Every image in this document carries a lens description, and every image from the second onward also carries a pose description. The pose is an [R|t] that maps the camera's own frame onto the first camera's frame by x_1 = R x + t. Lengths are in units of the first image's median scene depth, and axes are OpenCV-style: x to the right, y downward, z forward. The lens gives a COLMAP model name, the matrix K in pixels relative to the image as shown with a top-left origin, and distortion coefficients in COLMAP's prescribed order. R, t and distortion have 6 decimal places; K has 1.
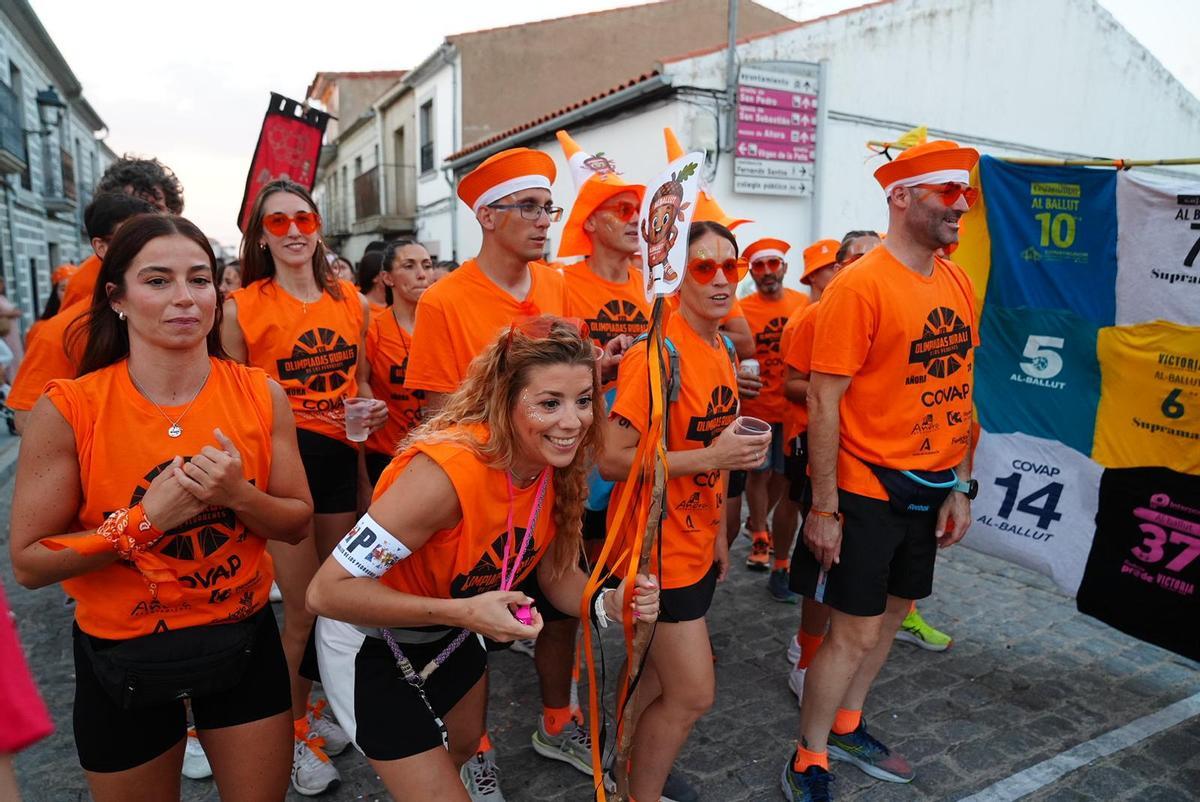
lens RADIAL K [[797.6, 0, 598.8], [0, 797.6, 397.5], [0, 0, 1]] dist [0.000413, -0.005819]
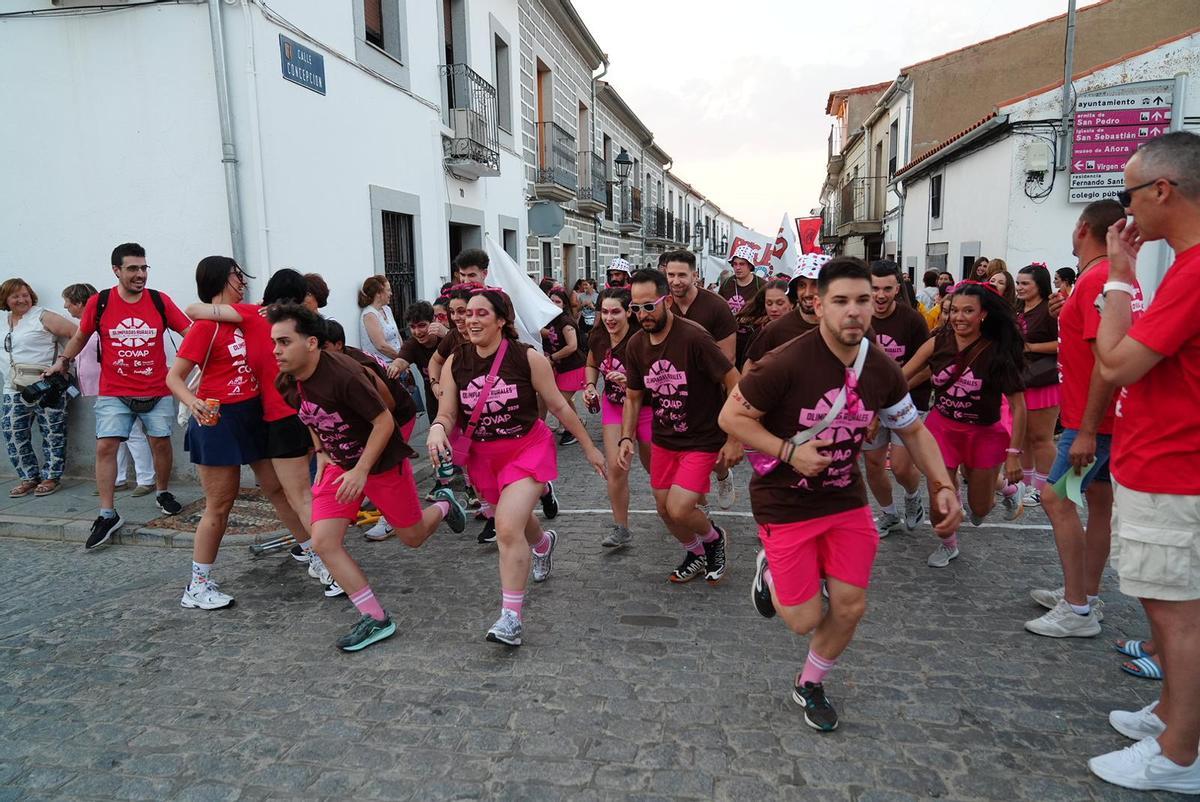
lens RADIAL K [[797.6, 0, 600.3], [0, 797.6, 401.4], [0, 0, 1]] dist [0.000413, -0.005819]
pose [[0.797903, 0.074062, -0.598218, 0.335053], [-0.065417, 0.997201, 0.036205, 0.039349], [0.599225, 0.010246, 0.800515, -0.354900]]
